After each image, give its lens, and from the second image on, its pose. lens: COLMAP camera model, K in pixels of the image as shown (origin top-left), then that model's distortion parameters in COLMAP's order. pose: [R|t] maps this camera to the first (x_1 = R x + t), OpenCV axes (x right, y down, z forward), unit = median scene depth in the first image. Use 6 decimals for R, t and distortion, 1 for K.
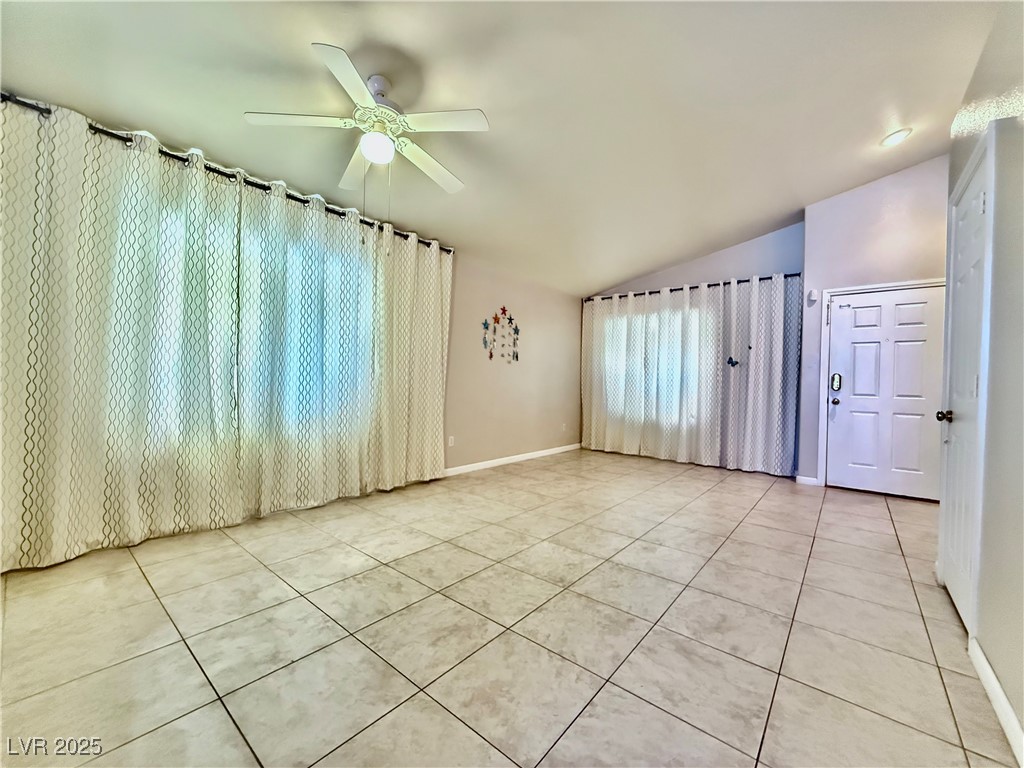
lens RADIAL K [[409.8, 0, 509.3], [0, 409.8, 386.8], [0, 0, 1]] dist [-0.000063, 0.000036]
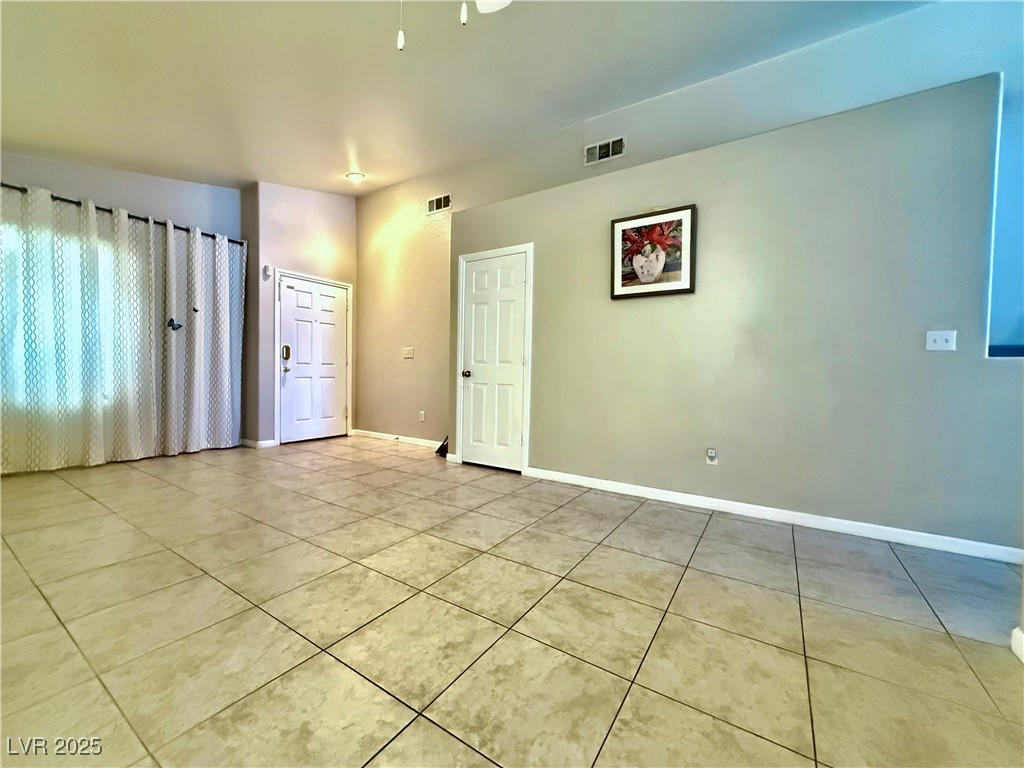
lens RADIAL K [[409.8, 0, 509.6], [0, 409.8, 382.7], [0, 0, 1]] dist [-0.000063, 0.000036]
pose [[-0.118250, -0.052121, 0.991615, -0.689429], [-0.012625, 0.998620, 0.050984, 0.010572], [-0.992904, -0.006490, -0.118745, 0.842702]]
